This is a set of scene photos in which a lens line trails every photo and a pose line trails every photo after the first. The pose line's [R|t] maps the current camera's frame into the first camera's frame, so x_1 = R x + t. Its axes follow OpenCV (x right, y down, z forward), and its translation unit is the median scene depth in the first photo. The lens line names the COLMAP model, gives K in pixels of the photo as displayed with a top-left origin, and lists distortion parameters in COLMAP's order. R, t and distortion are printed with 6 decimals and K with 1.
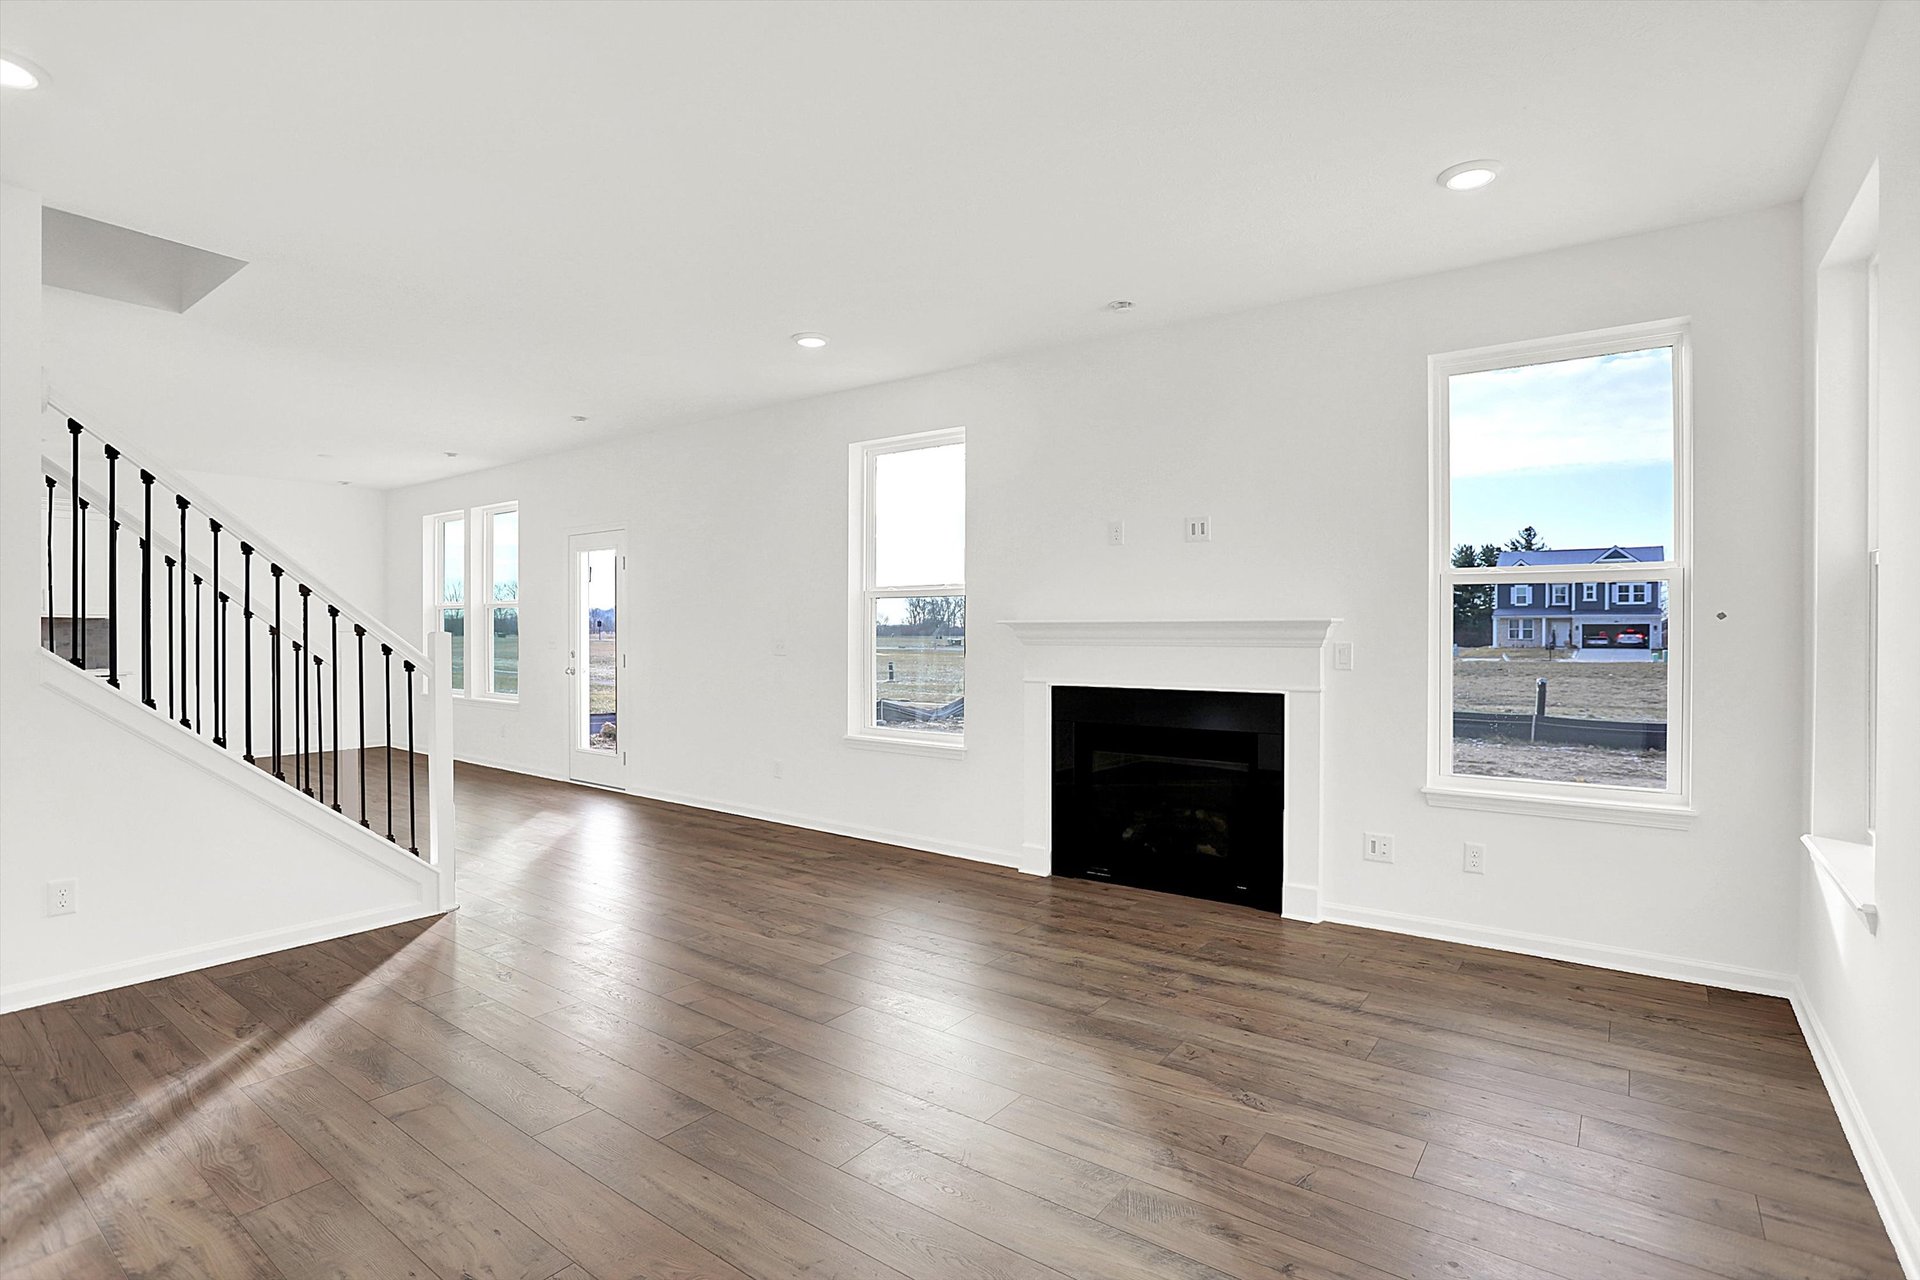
lens RADIAL K [[934.2, 0, 930.9], [0, 934.2, 652.6], [0, 0, 1]] dist [-0.052898, 0.016409]
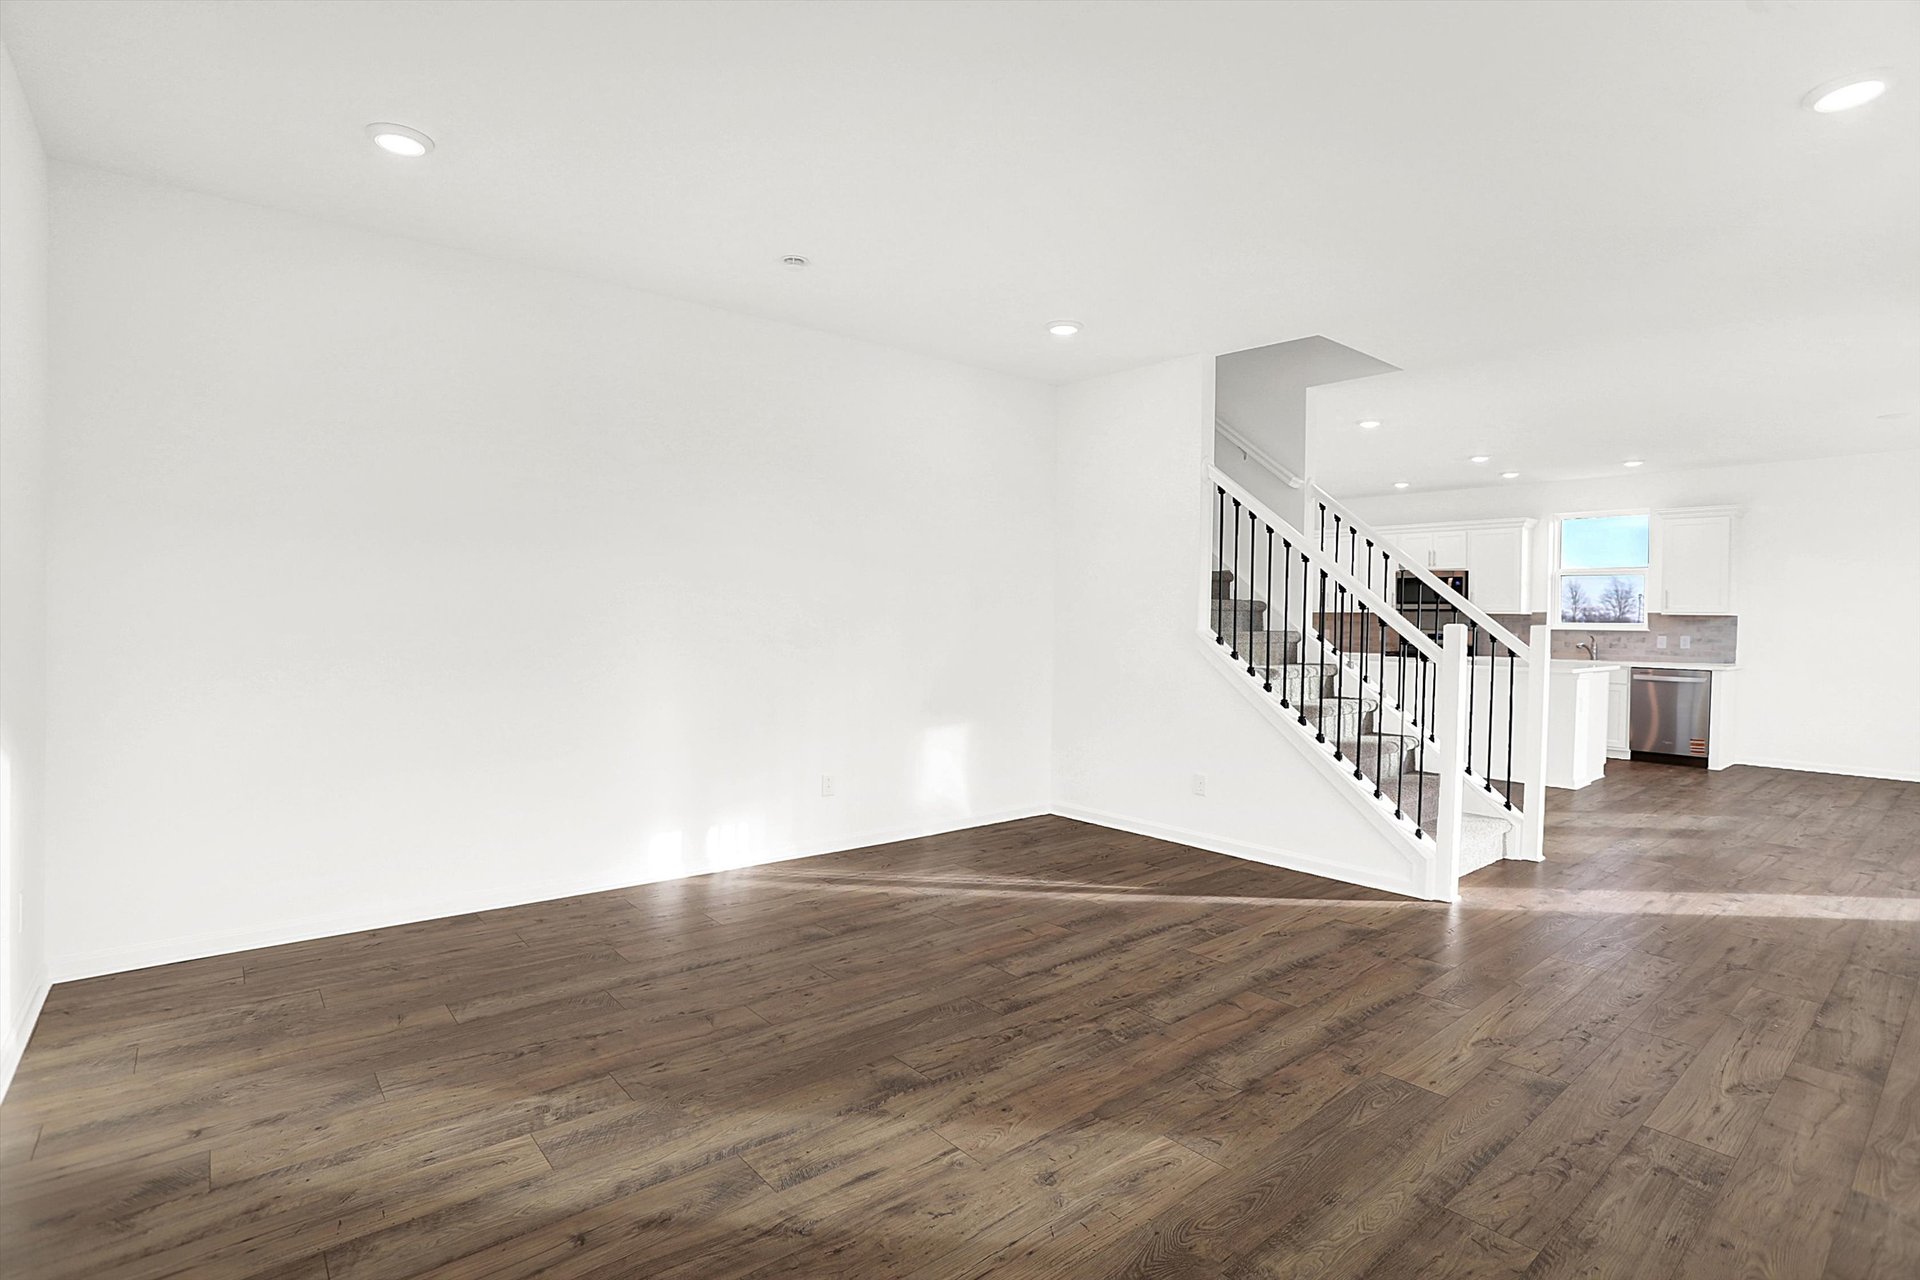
lens RADIAL K [[952.0, 0, 993.7], [0, 952.0, 638.5], [0, 0, 1]] dist [-0.057036, 0.027986]
pose [[-0.196168, 0.019711, -0.980372, 0.533847], [-0.035173, 0.999013, 0.027124, -0.015212], [0.979939, 0.039803, -0.195282, 0.665979]]
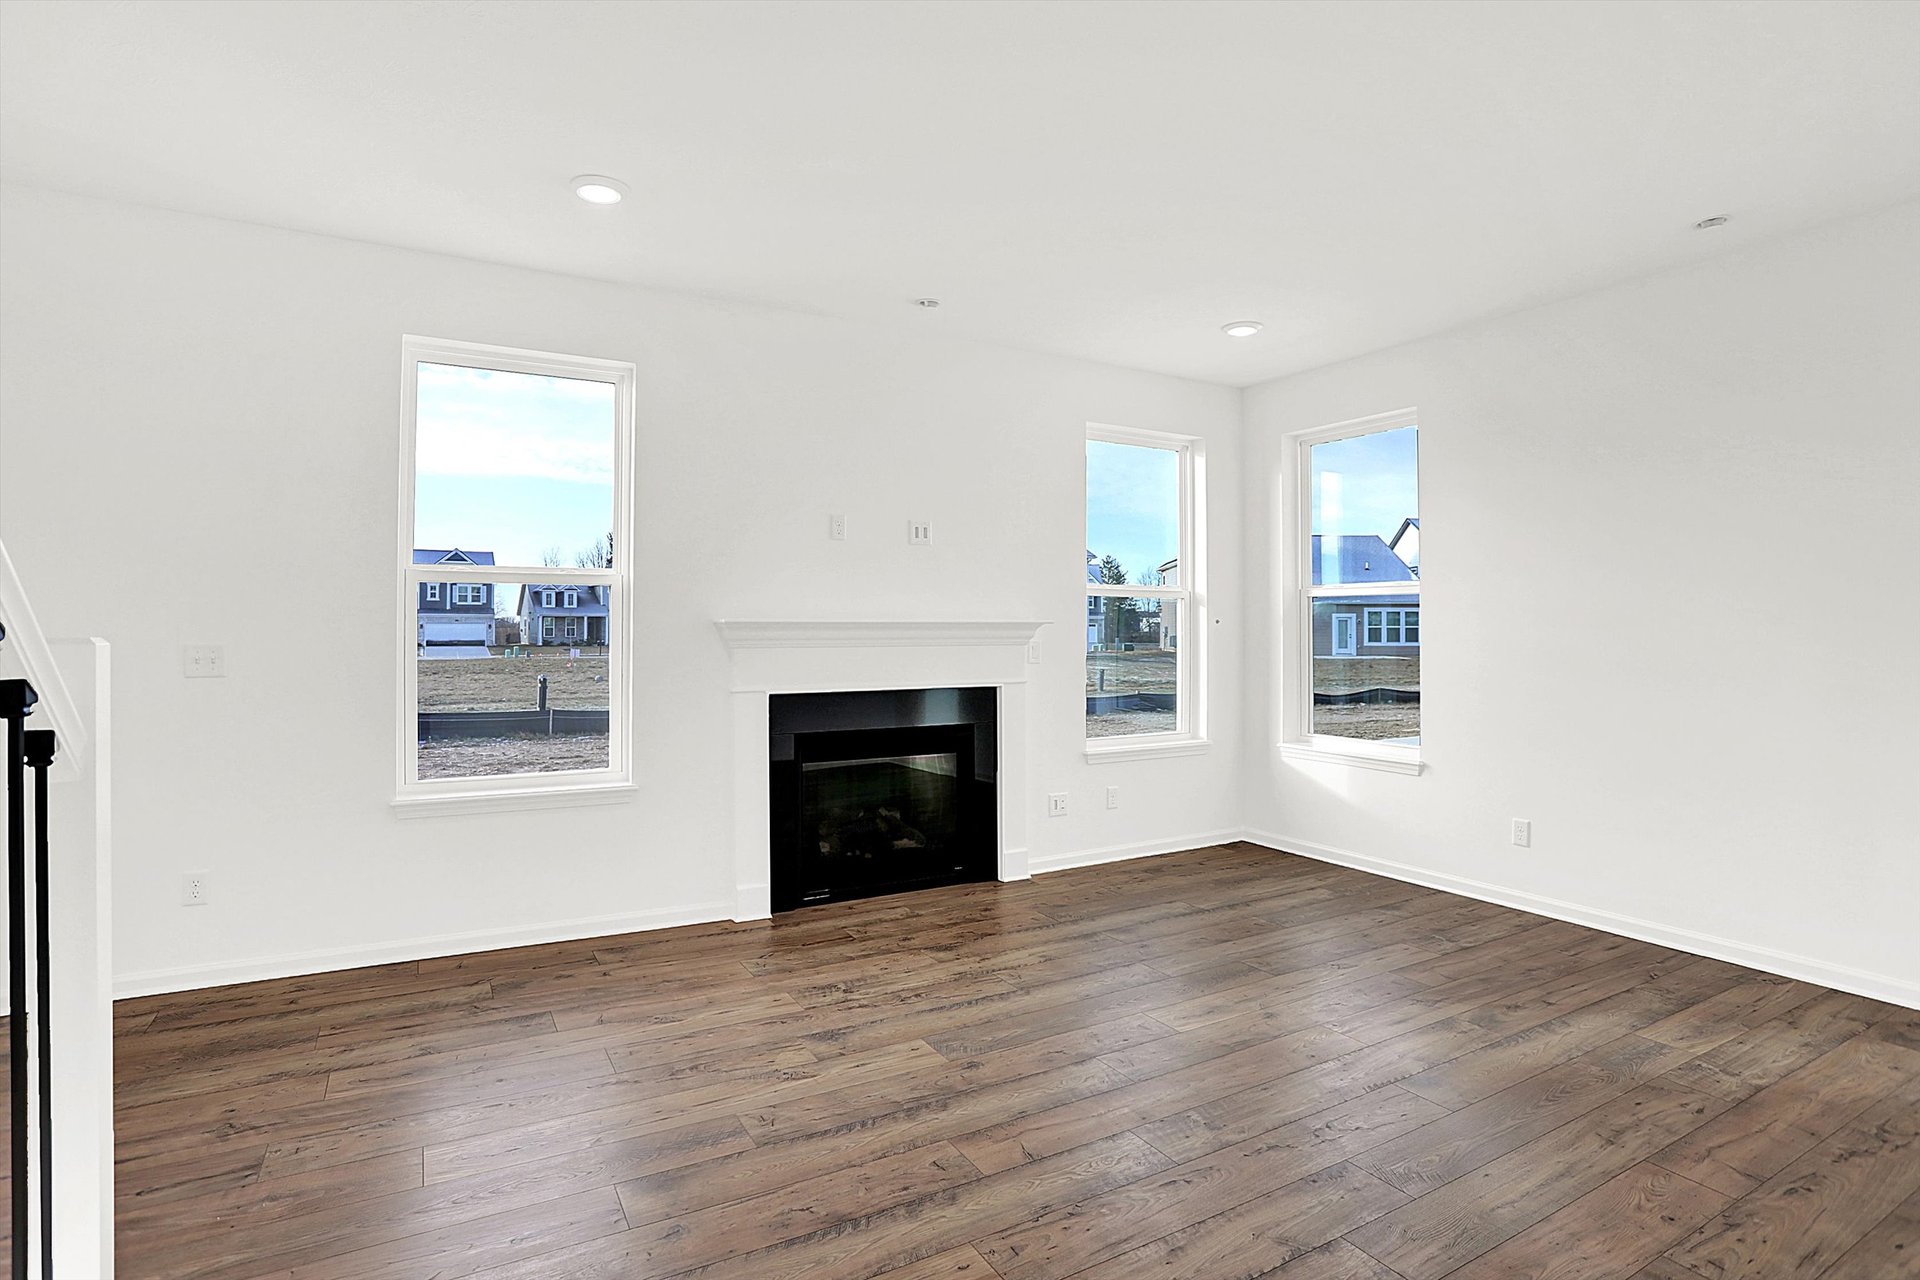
lens RADIAL K [[952.0, 0, 993.7], [0, 952.0, 638.5], [0, 0, 1]] dist [-0.057036, 0.027986]
pose [[0.371643, -0.003005, 0.928371, -0.671367], [0.015349, 0.999878, -0.002908, -0.010915], [-0.928249, 0.015331, 0.371644, 0.536047]]
